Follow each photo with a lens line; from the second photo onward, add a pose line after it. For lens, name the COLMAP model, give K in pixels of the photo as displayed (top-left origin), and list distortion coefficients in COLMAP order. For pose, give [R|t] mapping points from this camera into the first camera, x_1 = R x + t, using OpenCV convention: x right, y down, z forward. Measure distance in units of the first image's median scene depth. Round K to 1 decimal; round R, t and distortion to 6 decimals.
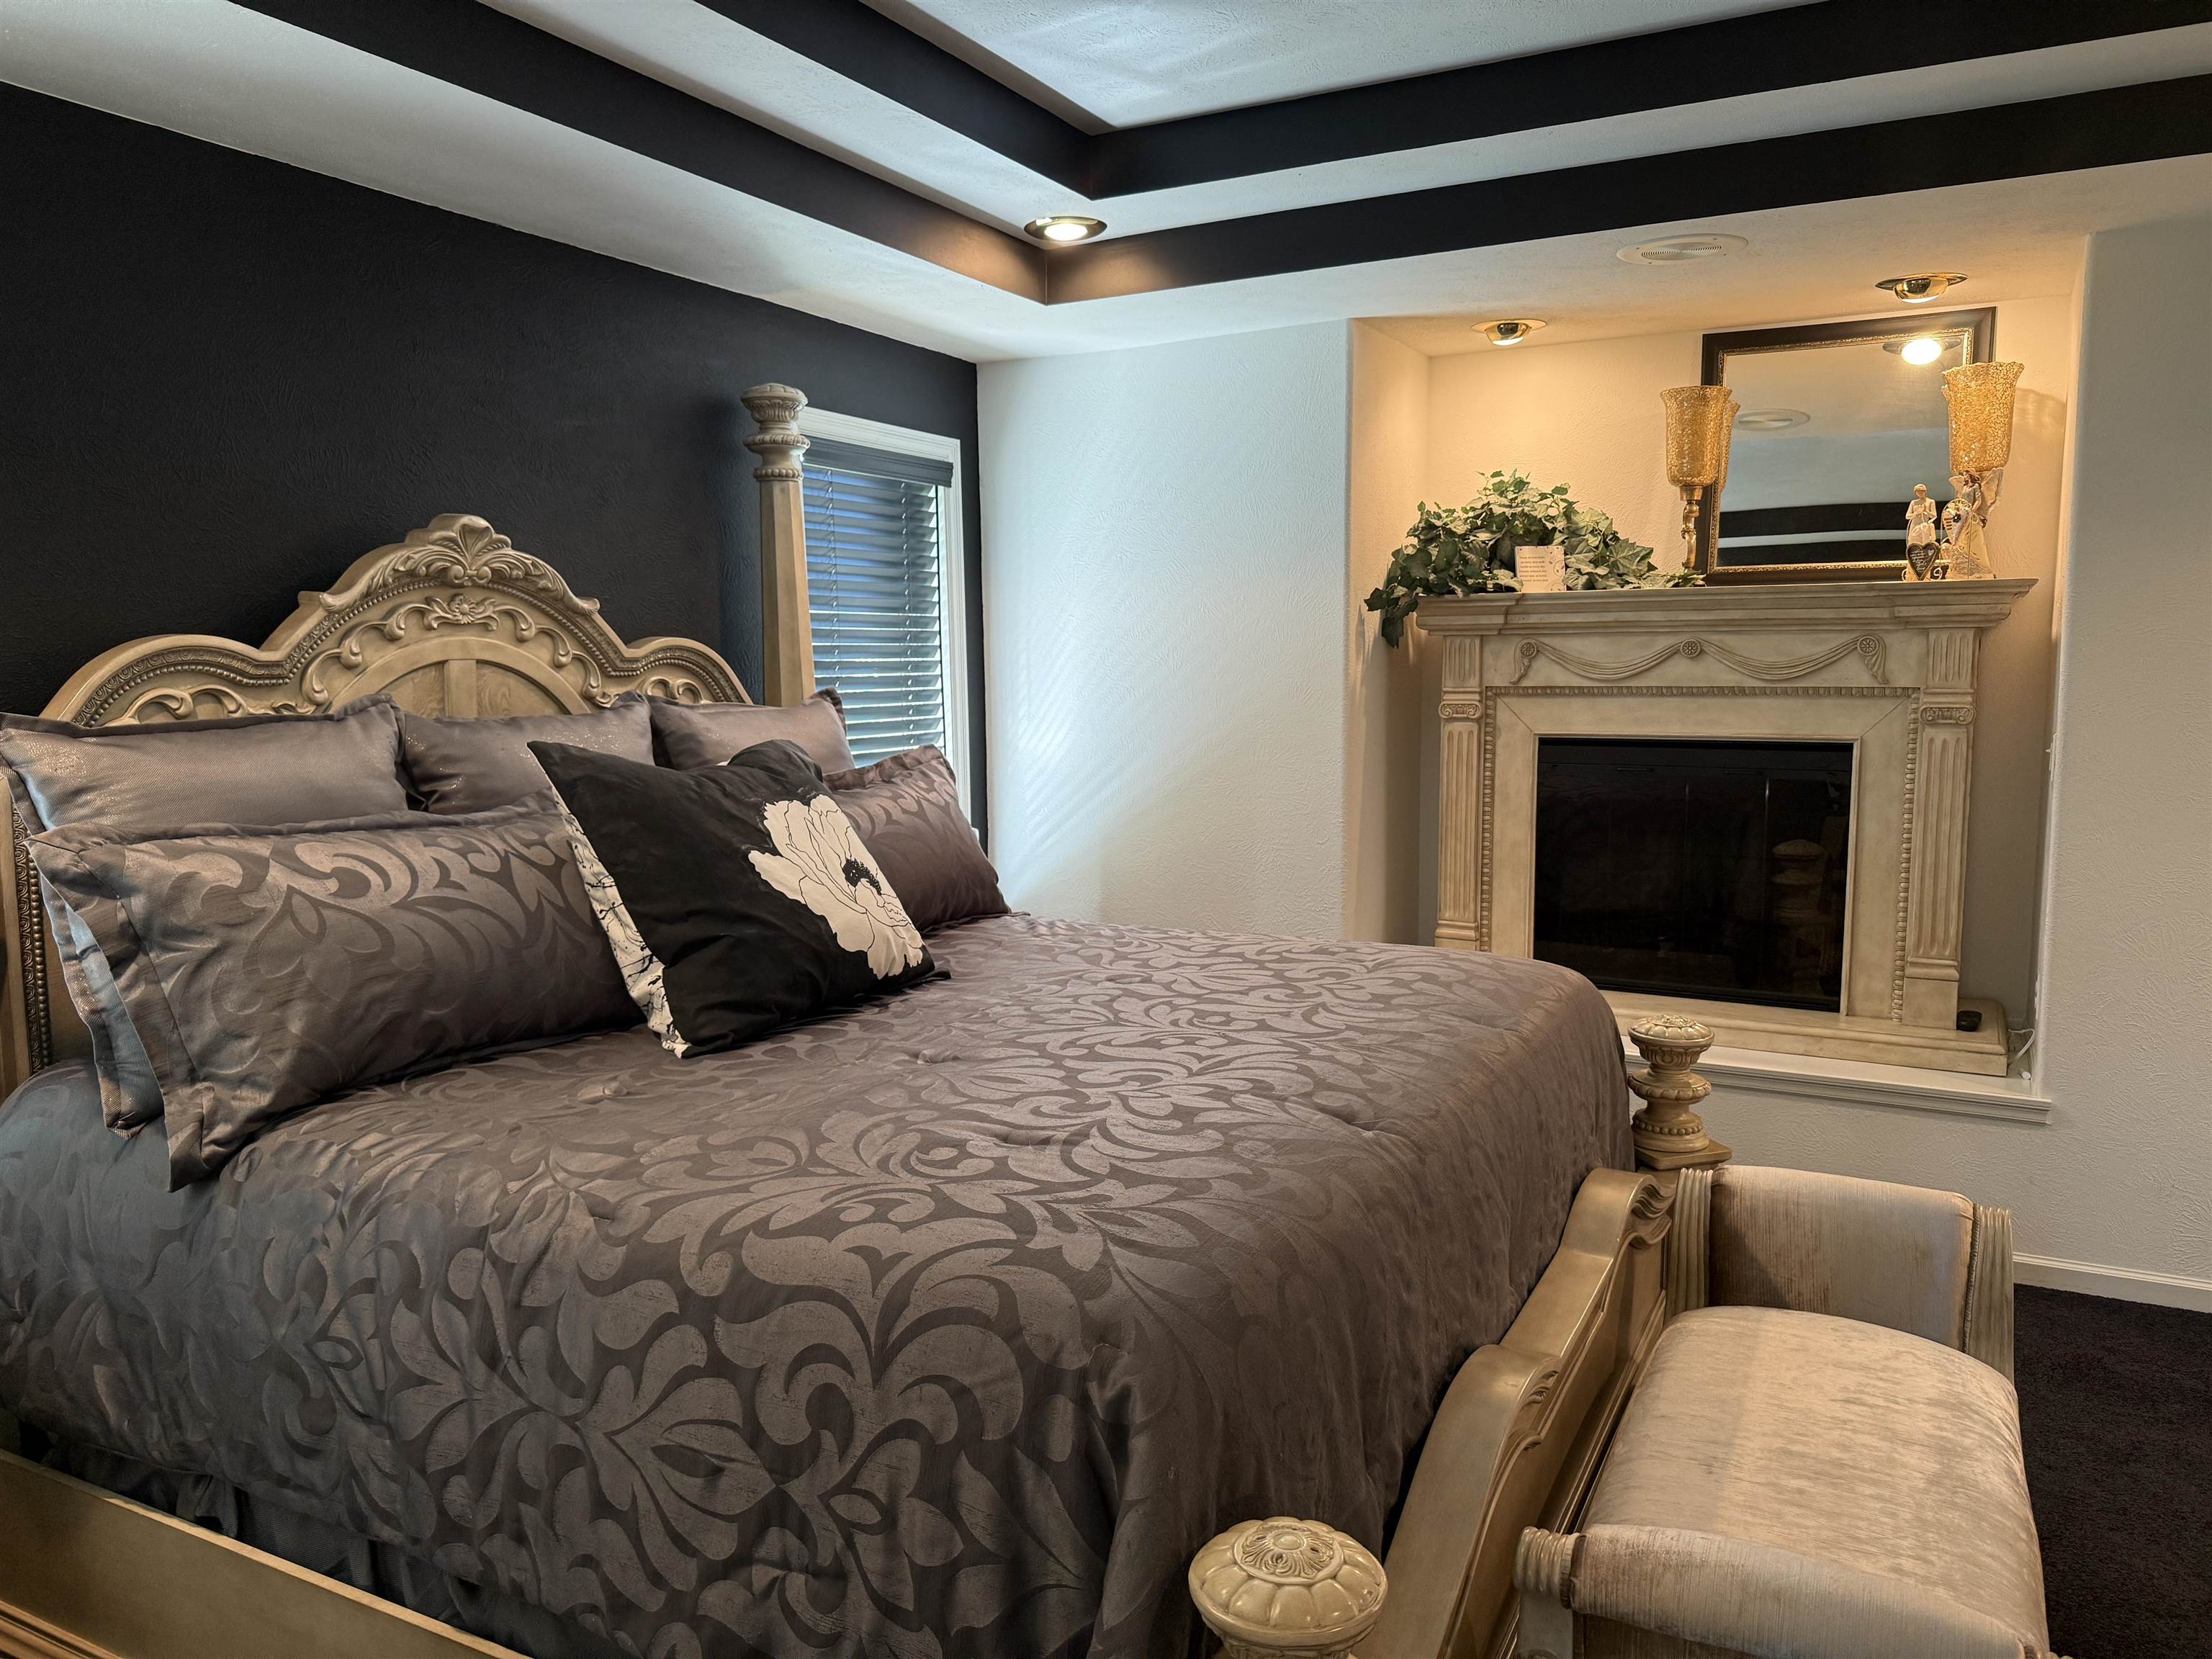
lens RADIAL K [[1560.8, 0, 1107.2], [0, 1560.8, 824.0], [0, 0, 1]] dist [0.080055, -0.086482]
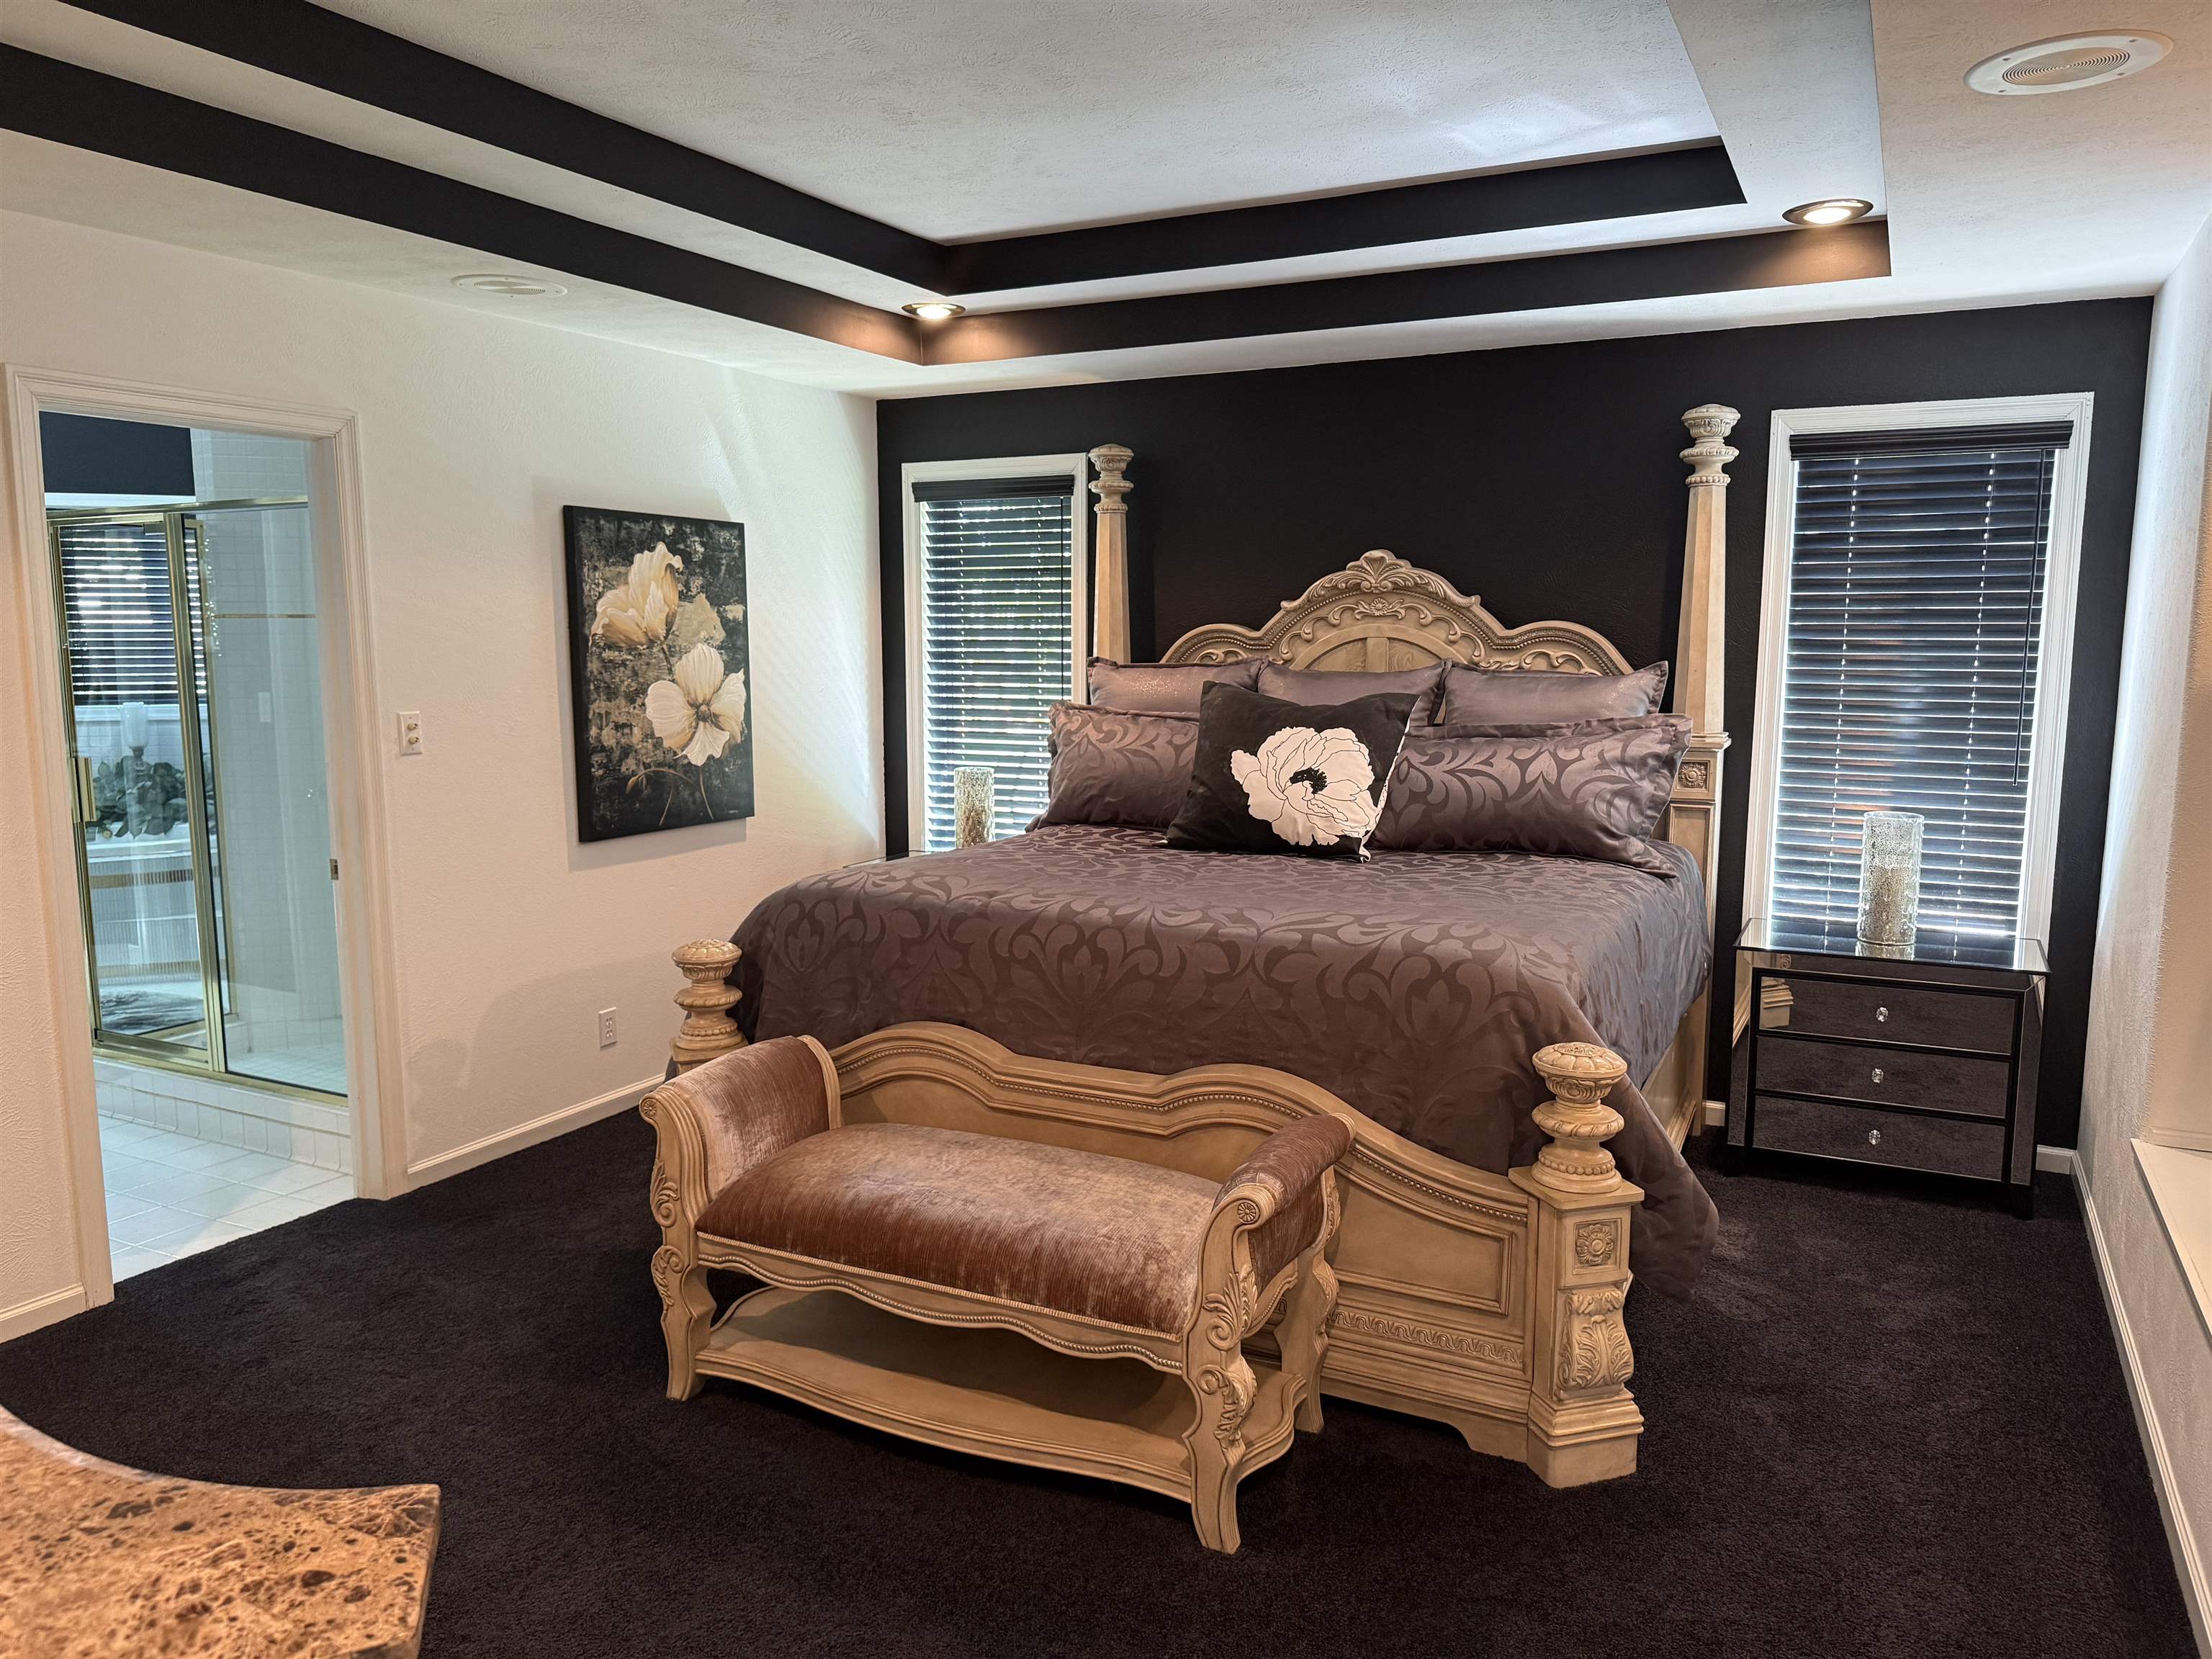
lens RADIAL K [[1560.8, 0, 1106.9], [0, 1560.8, 832.1], [0, 0, 1]] dist [0.080055, -0.086482]
pose [[0.000978, 0.137910, -0.990444, 1.274048], [-0.111527, 0.984281, 0.136942, -0.096814], [0.993761, 0.110327, 0.016343, 0.715876]]
